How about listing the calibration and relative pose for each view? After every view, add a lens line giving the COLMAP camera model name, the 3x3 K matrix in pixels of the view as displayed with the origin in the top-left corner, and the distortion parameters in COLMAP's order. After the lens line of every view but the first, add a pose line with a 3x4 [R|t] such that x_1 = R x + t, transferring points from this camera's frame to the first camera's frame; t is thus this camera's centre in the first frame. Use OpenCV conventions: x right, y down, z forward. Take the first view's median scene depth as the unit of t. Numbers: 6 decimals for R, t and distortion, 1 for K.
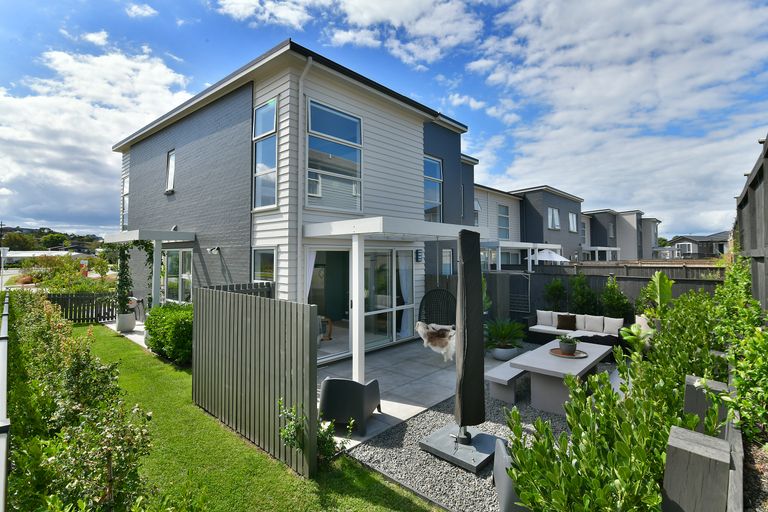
lens RADIAL K [[385.6, 0, 385.6], [0, 385.6, 220.5], [0, 0, 1]] dist [0.000069, -0.000127]
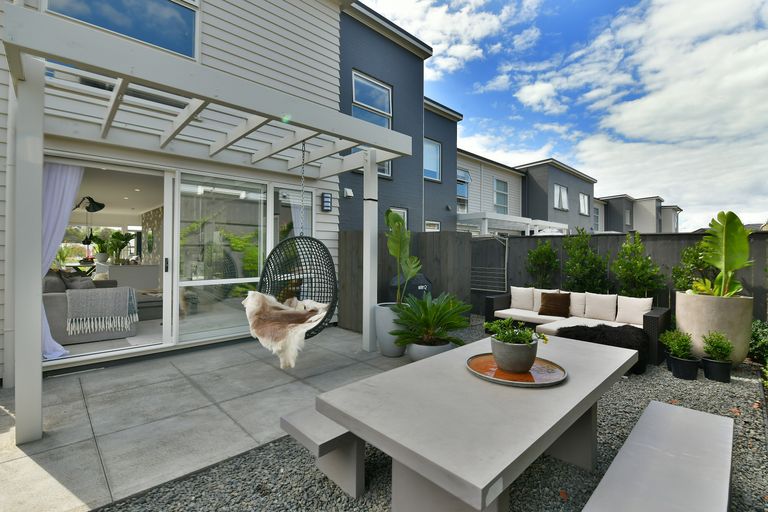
lens RADIAL K [[348.3, 0, 381.0], [0, 348.3, 238.6], [0, 0, 1]] dist [-0.012046, 0.000040]
pose [[0.996254, -0.000563, -0.086475, 0.226649], [0.004822, 0.998785, 0.049049, 0.122518], [0.086342, -0.049283, 0.995046, 0.401391]]
